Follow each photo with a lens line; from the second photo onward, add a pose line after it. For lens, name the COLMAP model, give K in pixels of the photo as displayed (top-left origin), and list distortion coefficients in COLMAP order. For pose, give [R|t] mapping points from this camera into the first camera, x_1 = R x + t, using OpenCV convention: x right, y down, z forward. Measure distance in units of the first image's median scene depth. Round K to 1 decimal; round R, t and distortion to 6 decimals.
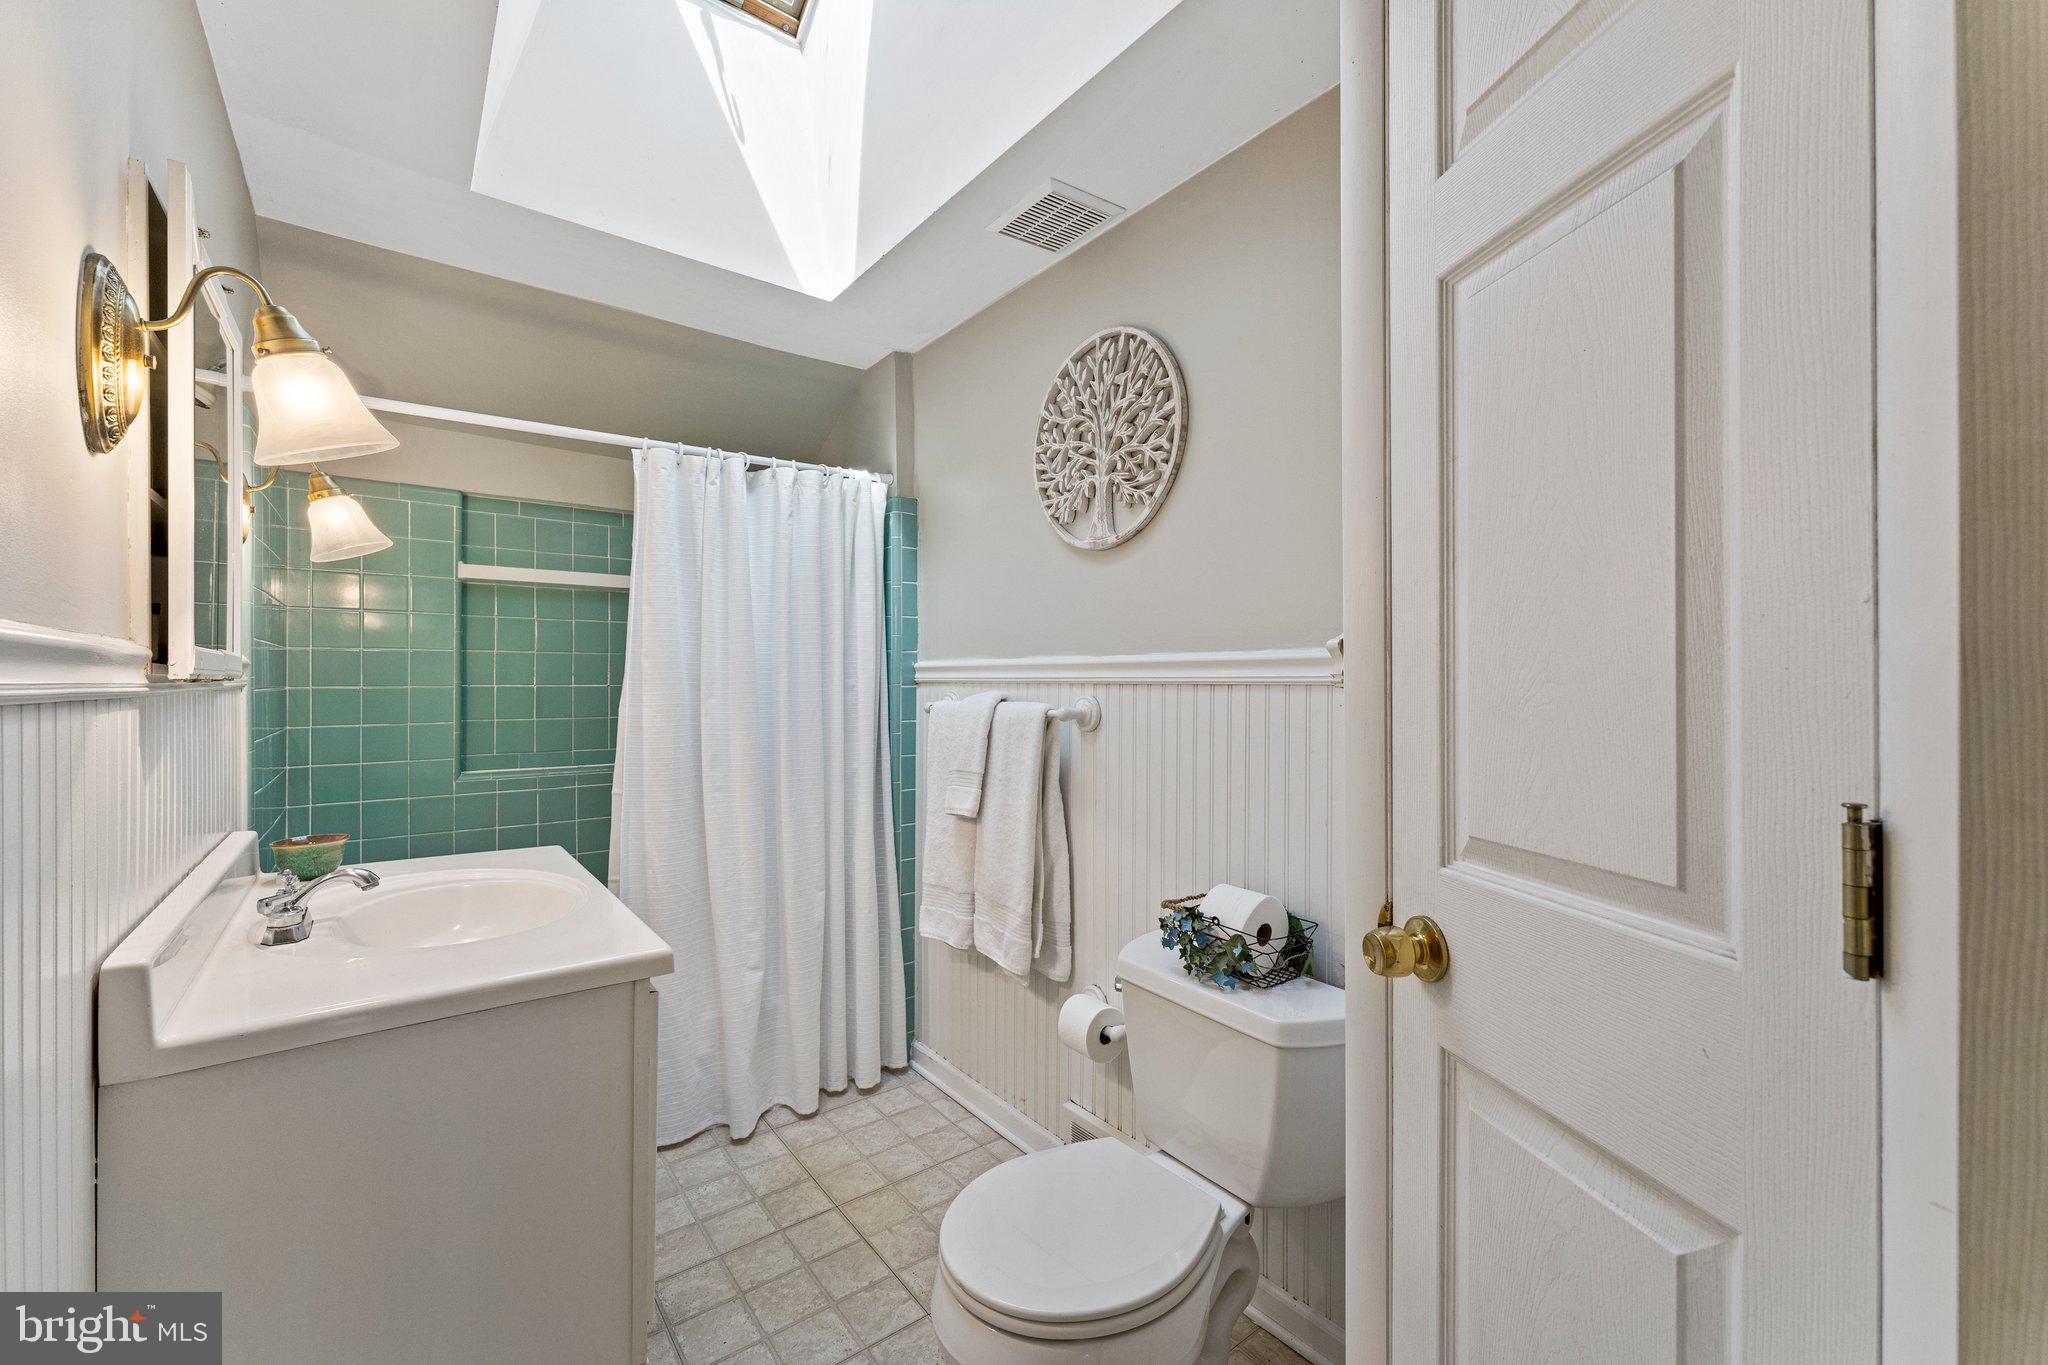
lens RADIAL K [[825.5, 0, 1019.1], [0, 825.5, 680.8], [0, 0, 1]] dist [-0.000050, 0.000045]
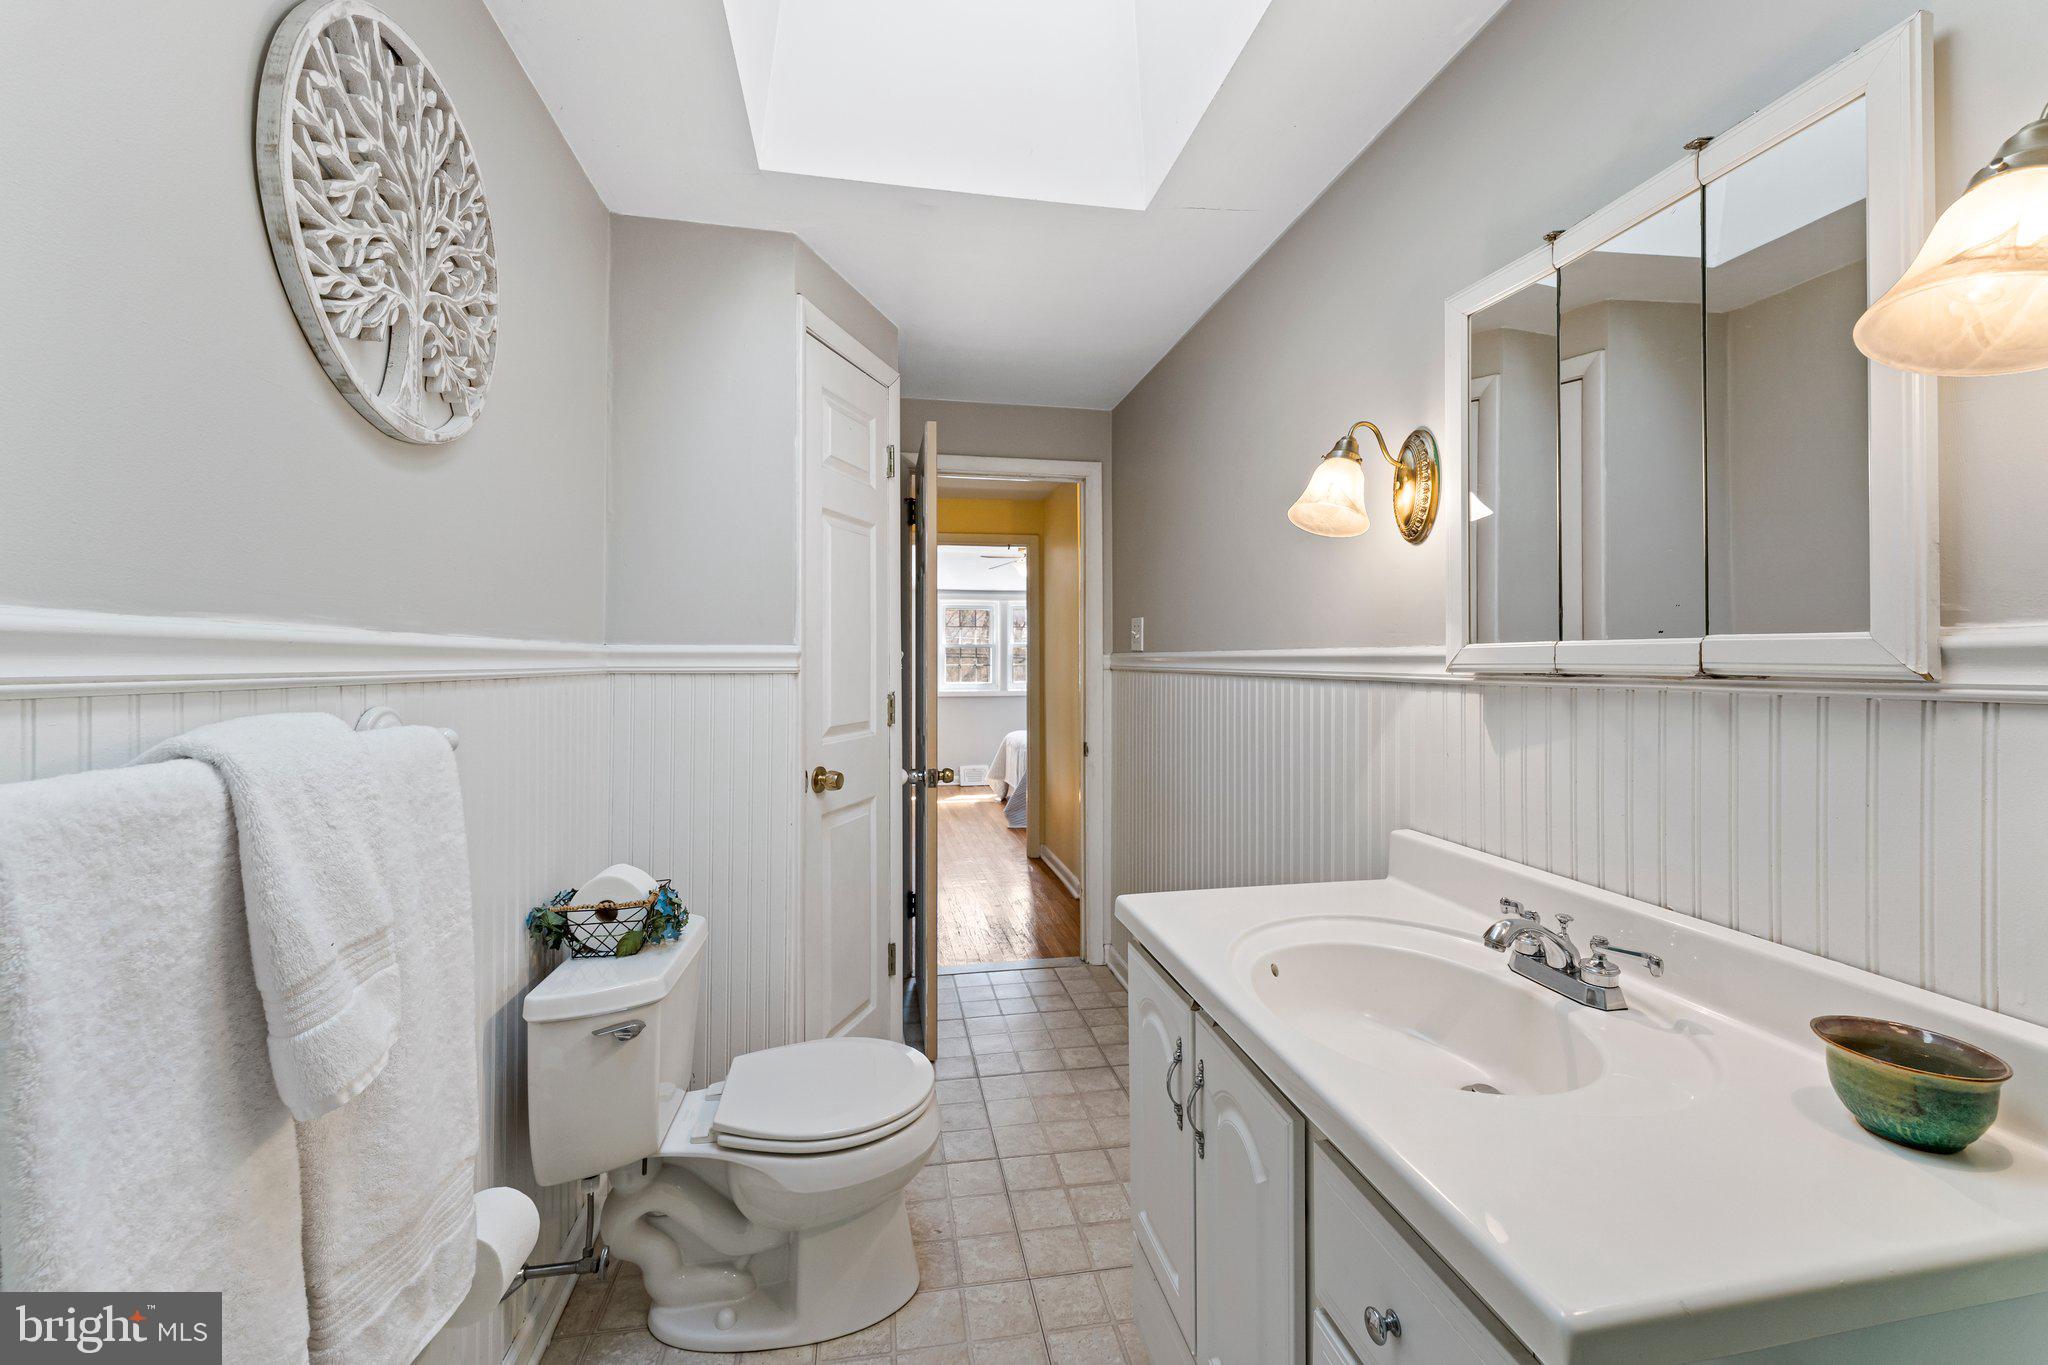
lens RADIAL K [[825.5, 0, 1022.5], [0, 825.5, 670.9], [0, 0, 1]] dist [-0.000050, 0.000045]
pose [[-0.893664, 0.002021, 0.448732, -0.725960], [0.003780, 0.999988, 0.003025, -0.002531], [-0.448721, 0.004399, -0.893661, 1.925356]]
